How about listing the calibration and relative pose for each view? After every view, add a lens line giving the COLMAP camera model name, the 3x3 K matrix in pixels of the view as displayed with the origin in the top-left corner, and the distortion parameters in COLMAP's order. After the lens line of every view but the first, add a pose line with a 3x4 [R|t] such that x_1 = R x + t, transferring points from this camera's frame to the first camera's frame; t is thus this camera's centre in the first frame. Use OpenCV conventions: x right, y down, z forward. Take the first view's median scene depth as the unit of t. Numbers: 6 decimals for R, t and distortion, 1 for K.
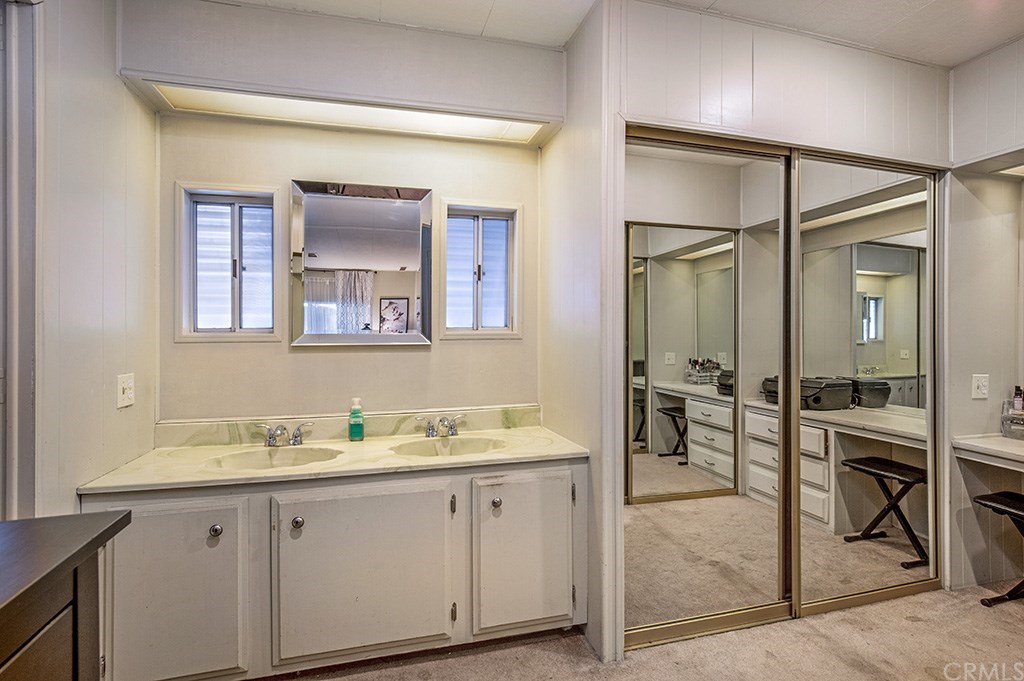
lens RADIAL K [[482.9, 0, 509.9], [0, 482.9, 333.3], [0, 0, 1]] dist [-0.018651, 0.001727]
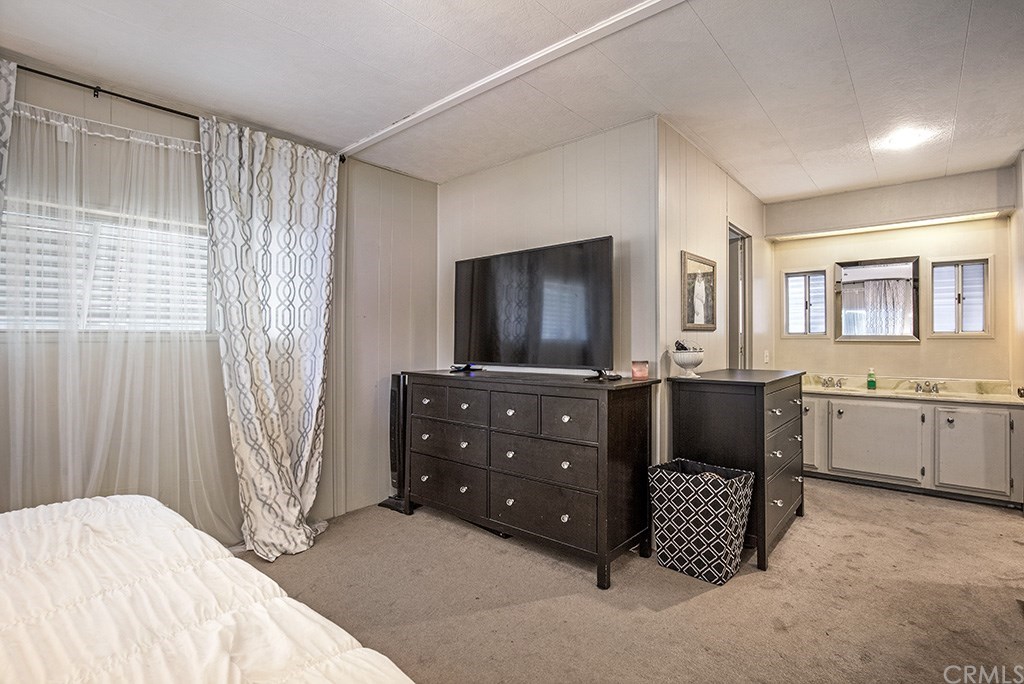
lens RADIAL K [[482.9, 0, 512.6], [0, 482.9, 334.3], [0, 0, 1]] dist [-0.018651, 0.001727]
pose [[0.548838, -0.000475, -0.835929, 0.506058], [-0.001882, 0.999997, -0.001804, 0.002998], [0.835927, 0.002563, 0.548835, -1.290880]]
